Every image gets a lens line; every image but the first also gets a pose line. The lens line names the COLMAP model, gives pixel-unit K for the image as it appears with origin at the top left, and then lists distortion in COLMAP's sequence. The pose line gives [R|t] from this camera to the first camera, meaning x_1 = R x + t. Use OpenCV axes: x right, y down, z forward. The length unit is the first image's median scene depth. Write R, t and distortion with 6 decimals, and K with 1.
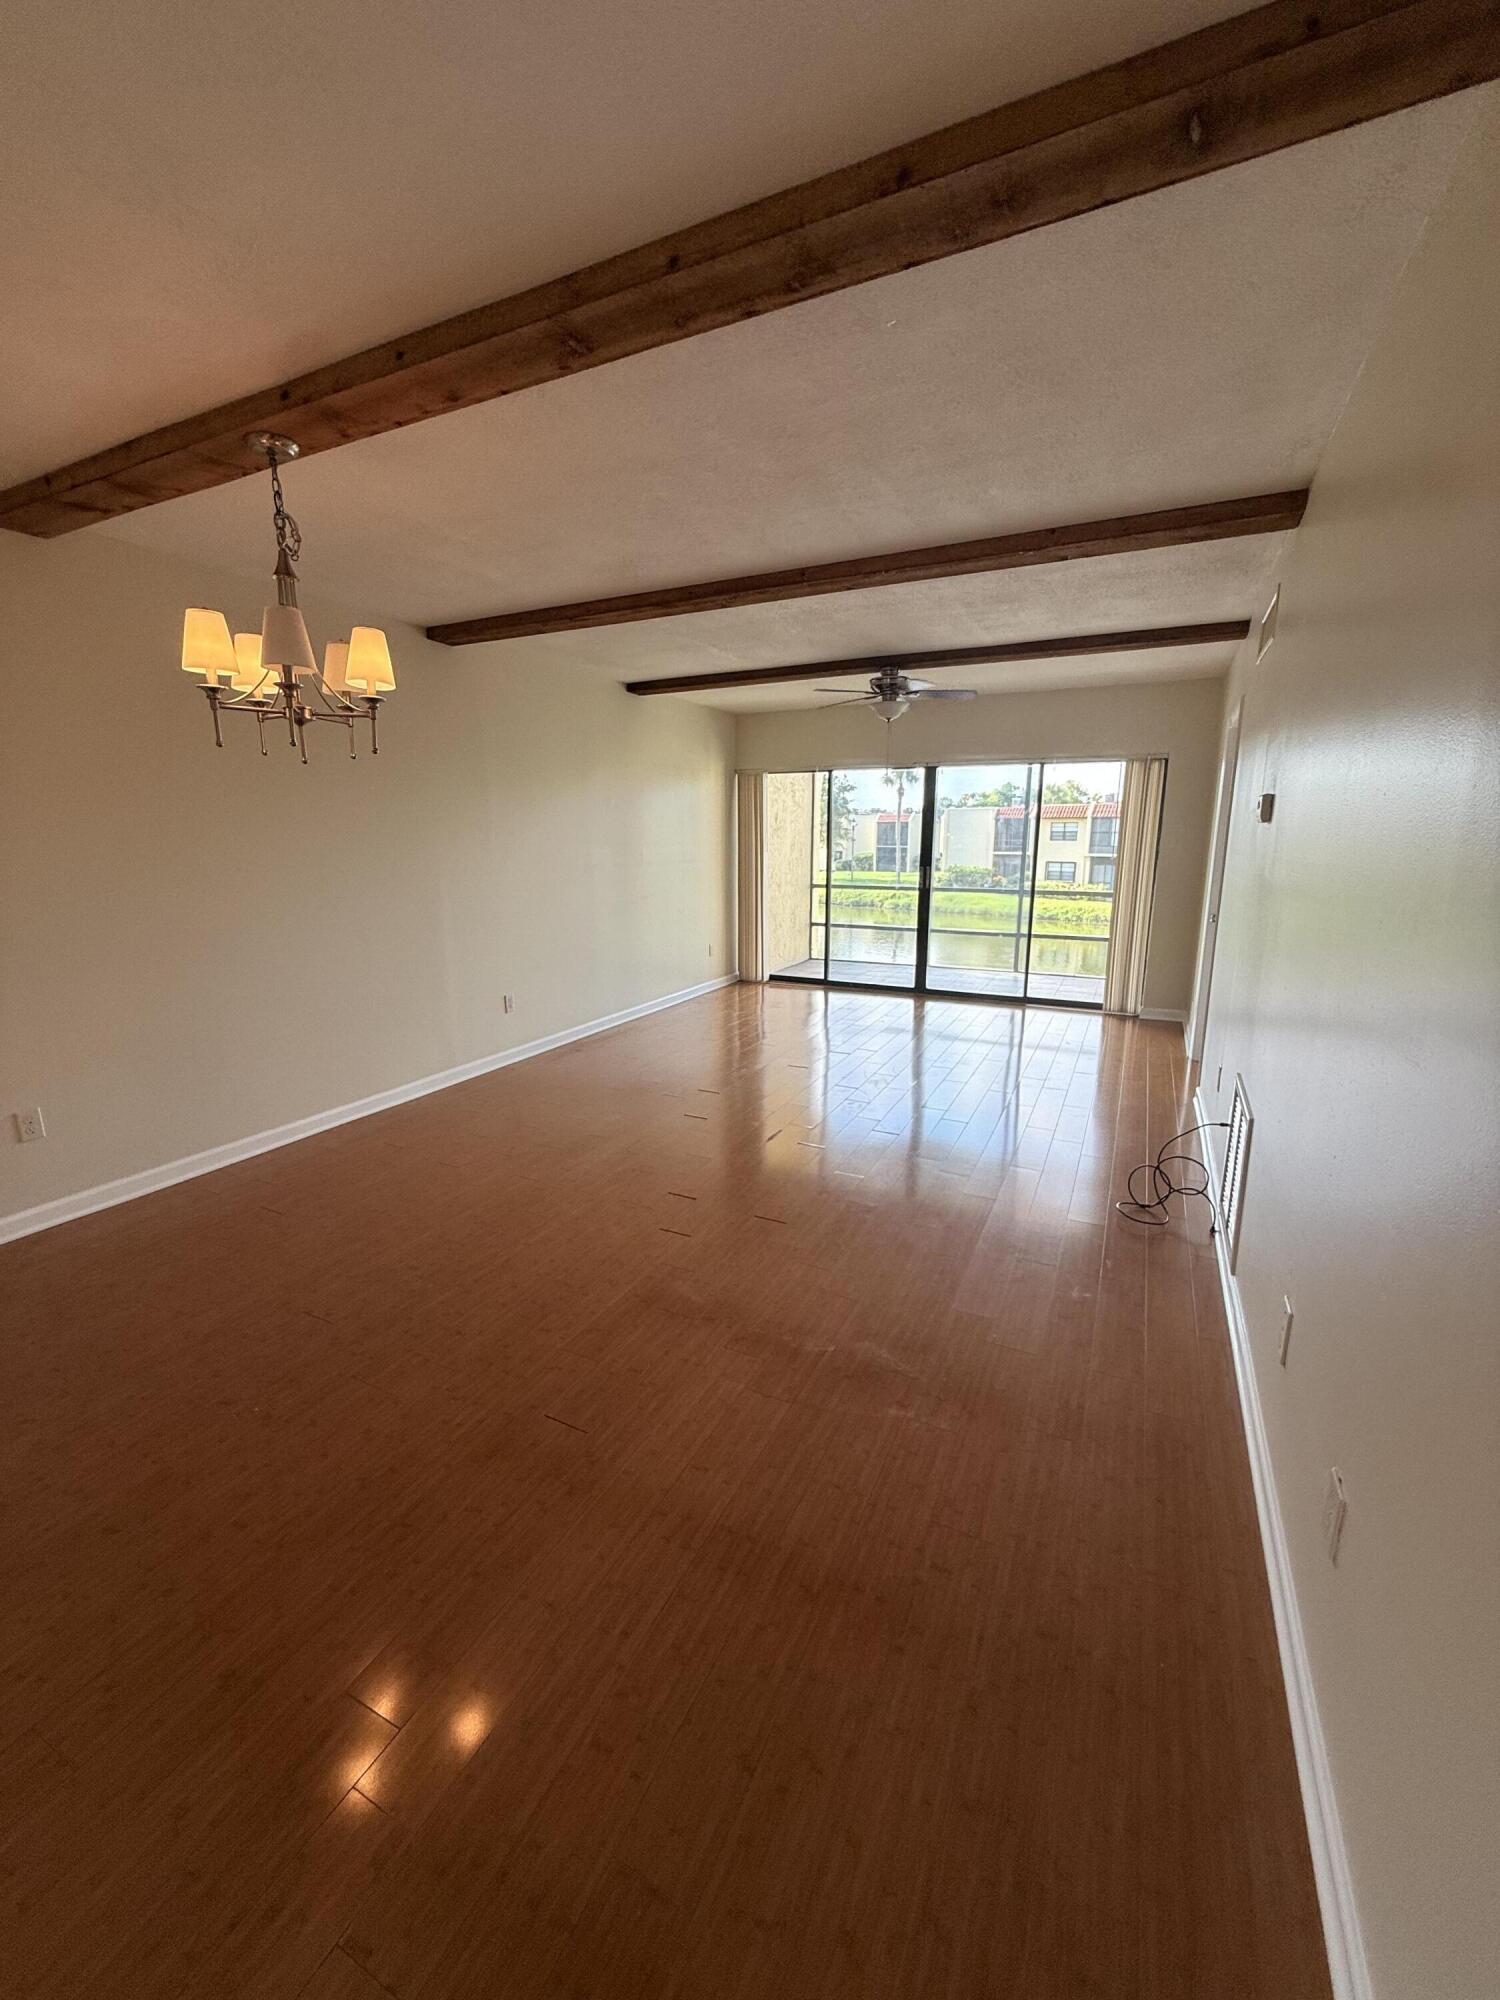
lens RADIAL K [[790.9, 0, 754.2], [0, 790.9, 1000.9], [0, 0, 1]] dist [-0.000964, 0.000003]
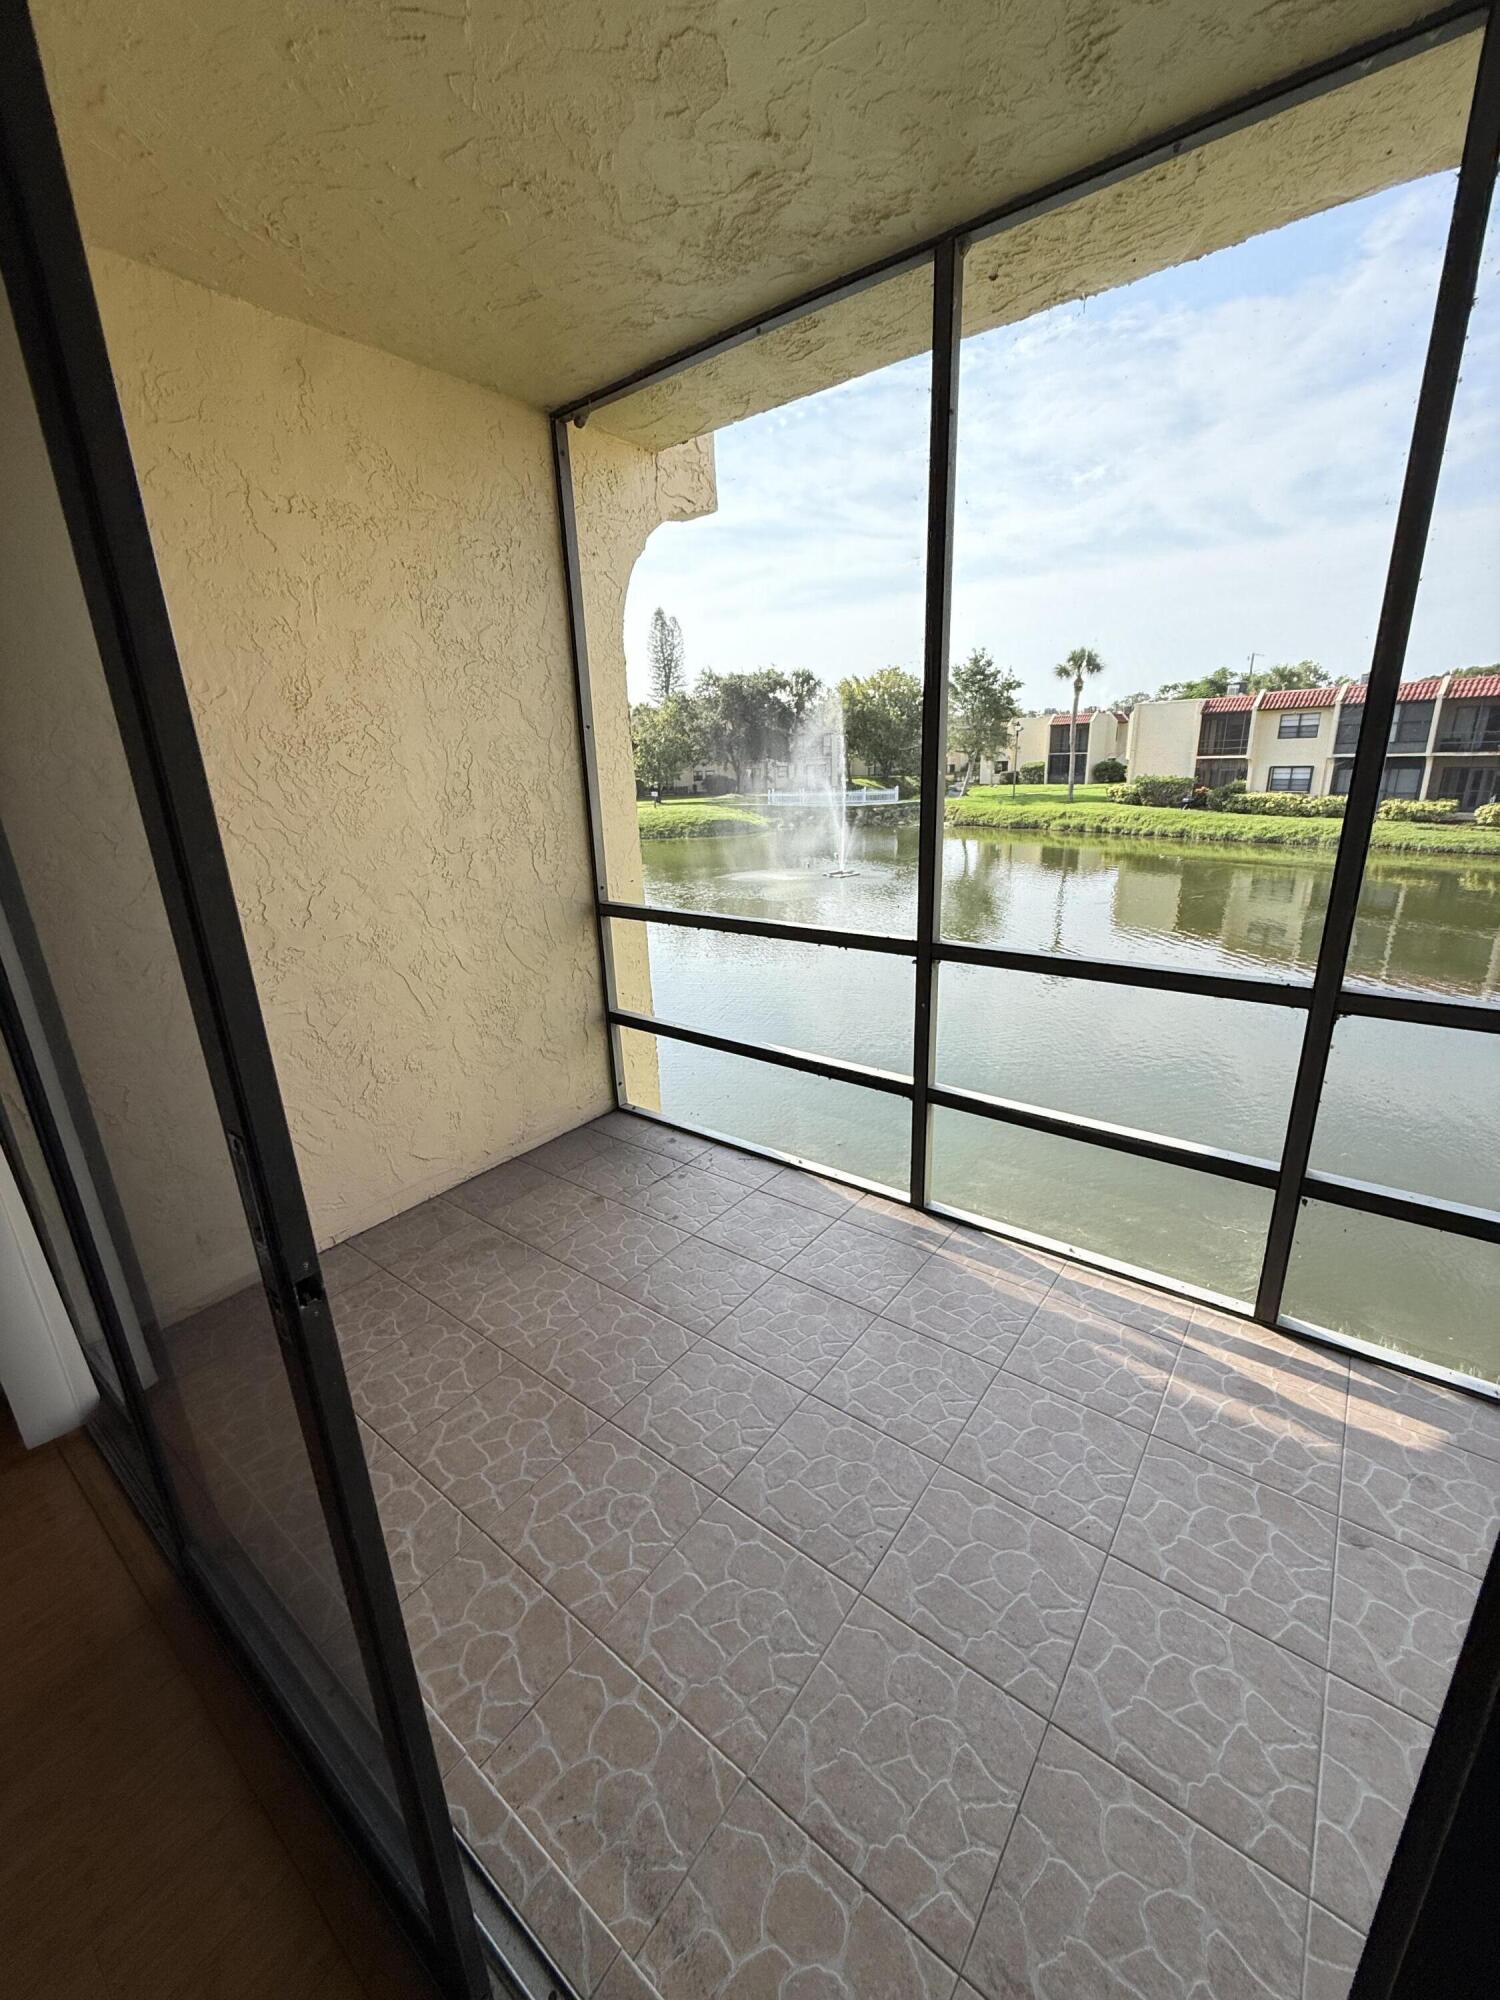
lens RADIAL K [[790.9, 0, 758.2], [0, 790.9, 994.5], [0, 0, 1]] dist [-0.000964, 0.000003]
pose [[0.979532, 0.024888, -0.199742, 0.383222], [-0.005758, 0.995385, 0.095788, -0.263320], [0.201204, -0.092677, 0.975155, 1.260068]]
